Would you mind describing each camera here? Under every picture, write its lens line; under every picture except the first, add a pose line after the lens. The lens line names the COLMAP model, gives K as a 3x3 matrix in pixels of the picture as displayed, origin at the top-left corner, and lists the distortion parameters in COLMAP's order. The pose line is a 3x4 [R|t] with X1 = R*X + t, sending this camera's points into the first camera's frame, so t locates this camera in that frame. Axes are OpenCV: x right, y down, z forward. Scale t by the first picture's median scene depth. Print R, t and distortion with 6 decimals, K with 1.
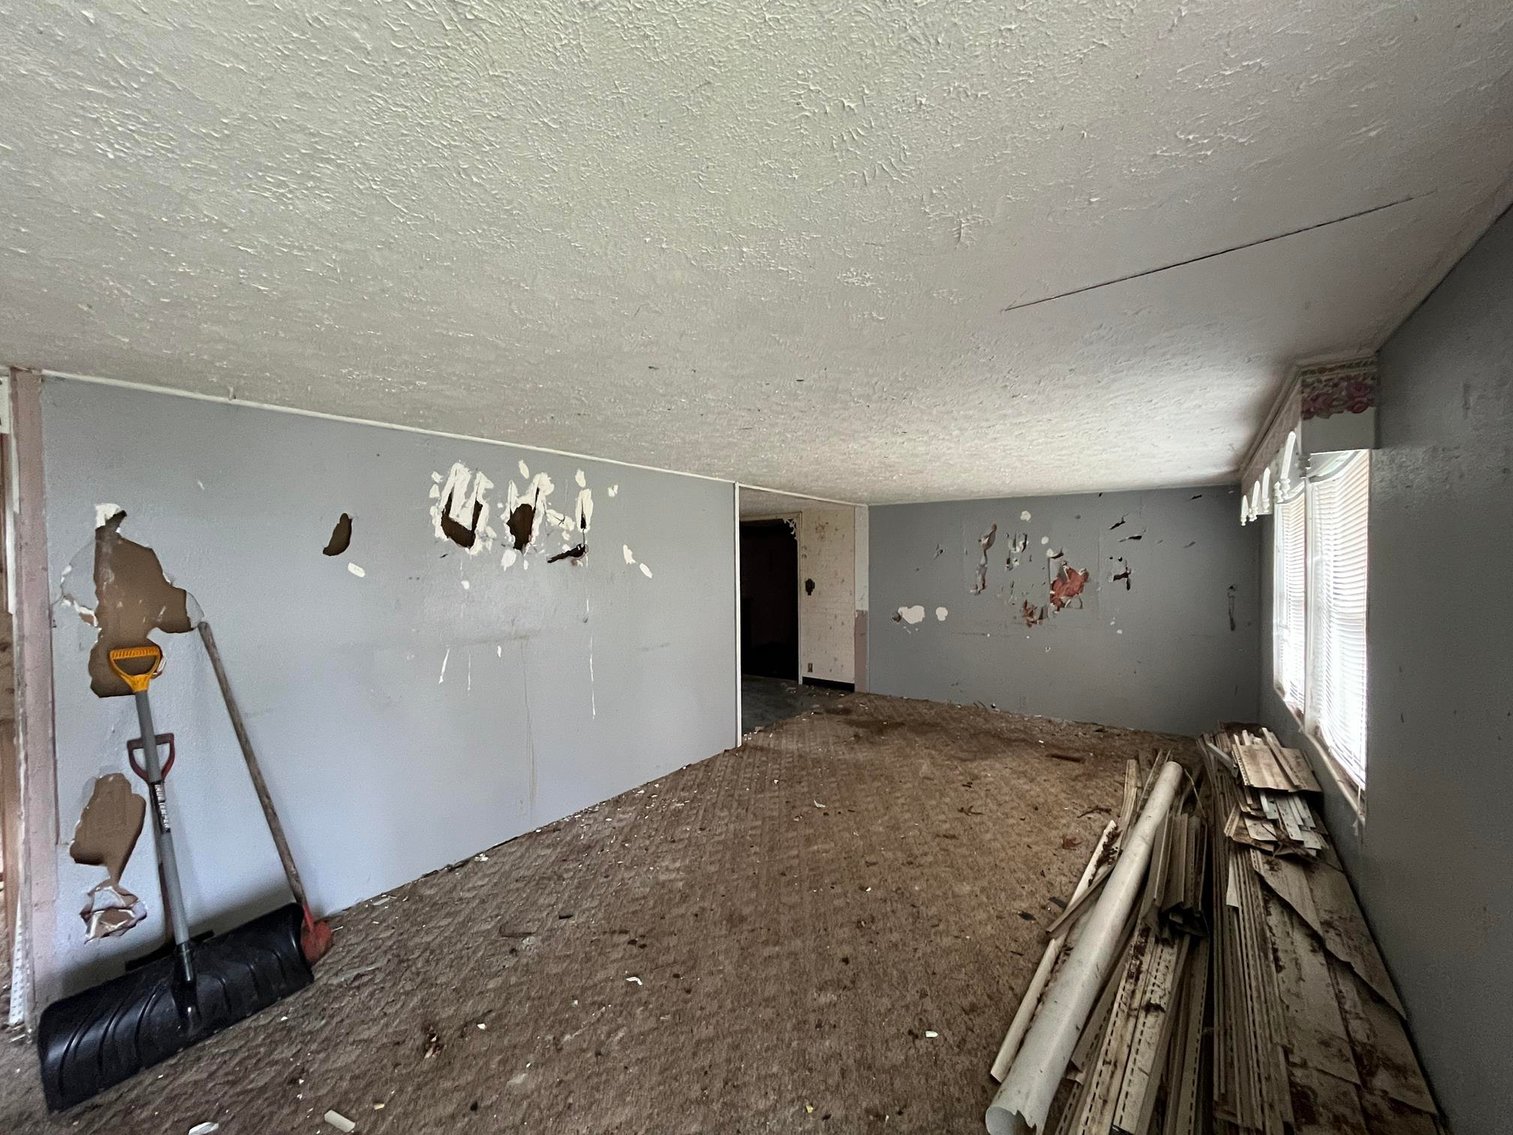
lens RADIAL K [[609.7, 0, 756.4], [0, 609.7, 568.4], [0, 0, 1]] dist [-0.003852, -0.000318]
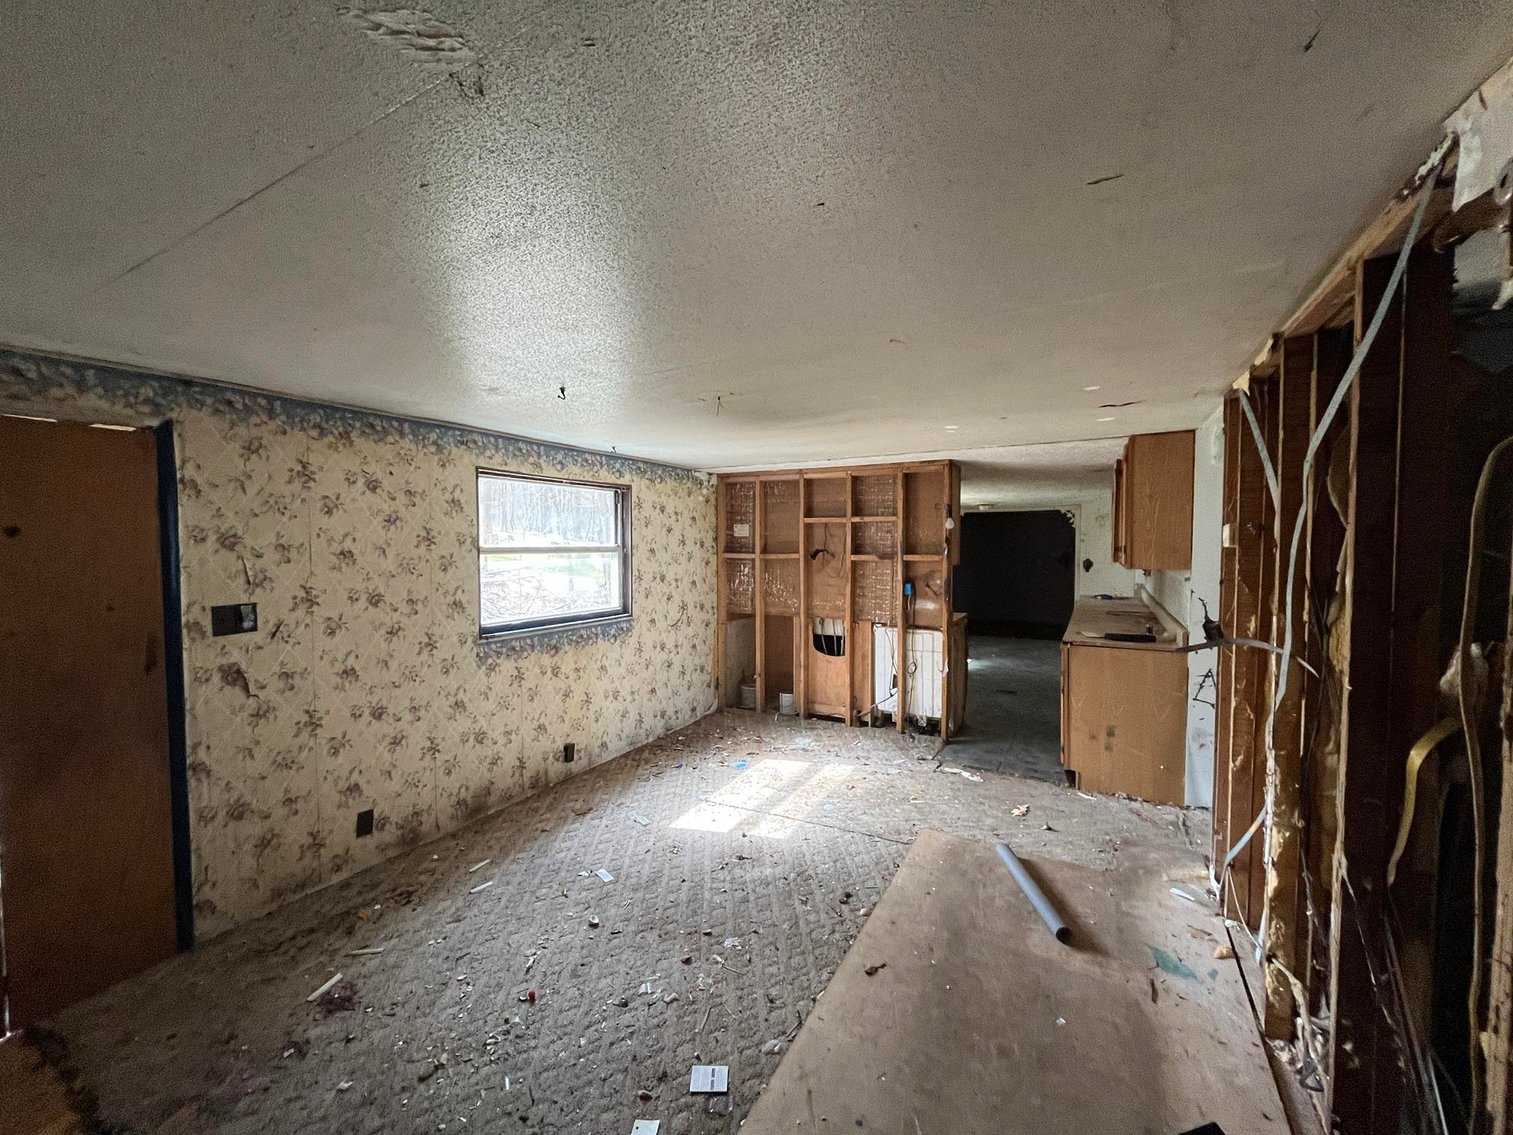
lens RADIAL K [[609.7, 0, 756.2], [0, 609.7, 564.1], [0, 0, 1]] dist [-0.003852, -0.000318]
pose [[0.993246, -0.001703, 0.116018, -0.999661], [-0.000857, 0.999757, 0.022012, 0.001255], [-0.116027, -0.021962, 0.993003, -0.207451]]
